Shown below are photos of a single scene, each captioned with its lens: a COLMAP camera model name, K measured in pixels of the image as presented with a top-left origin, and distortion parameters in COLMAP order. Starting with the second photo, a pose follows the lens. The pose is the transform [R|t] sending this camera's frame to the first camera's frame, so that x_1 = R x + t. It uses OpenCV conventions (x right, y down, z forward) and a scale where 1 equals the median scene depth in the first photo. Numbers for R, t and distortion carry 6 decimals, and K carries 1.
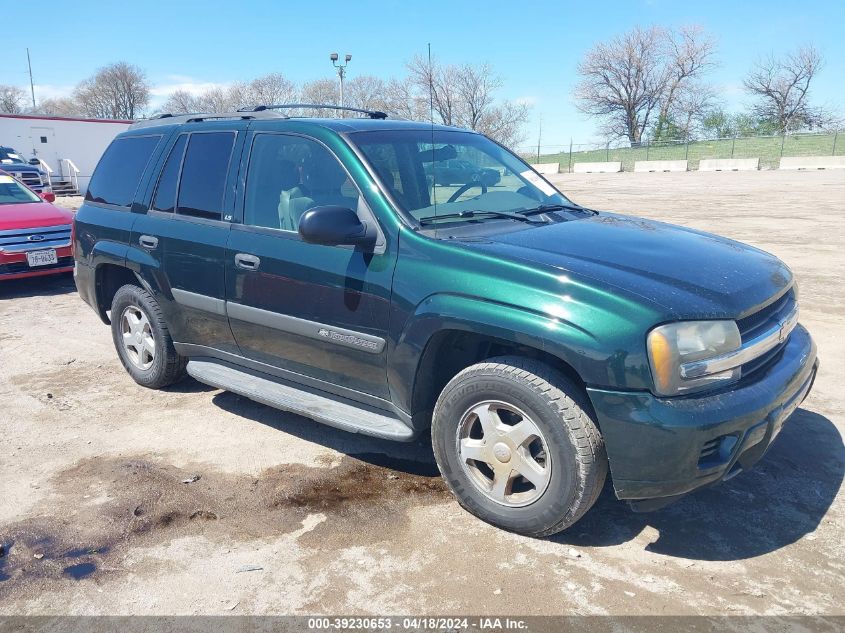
lens RADIAL K [[684.0, 0, 422.5], [0, 684.0, 316.5], [0, 0, 1]] dist [-0.002502, 0.002874]
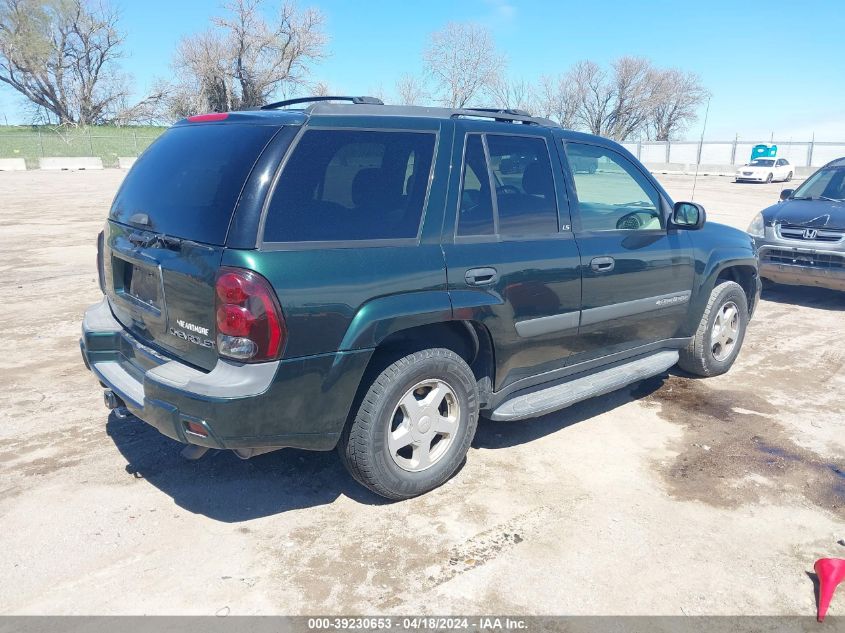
lens RADIAL K [[684.0, 0, 422.5], [0, 684.0, 316.5], [0, 0, 1]] dist [-0.002502, 0.002874]
pose [[0.151247, -0.207736, 0.966421, -1.403565], [0.203005, 0.963357, 0.175307, -0.257689], [-0.967426, 0.169673, 0.187876, 1.142446]]
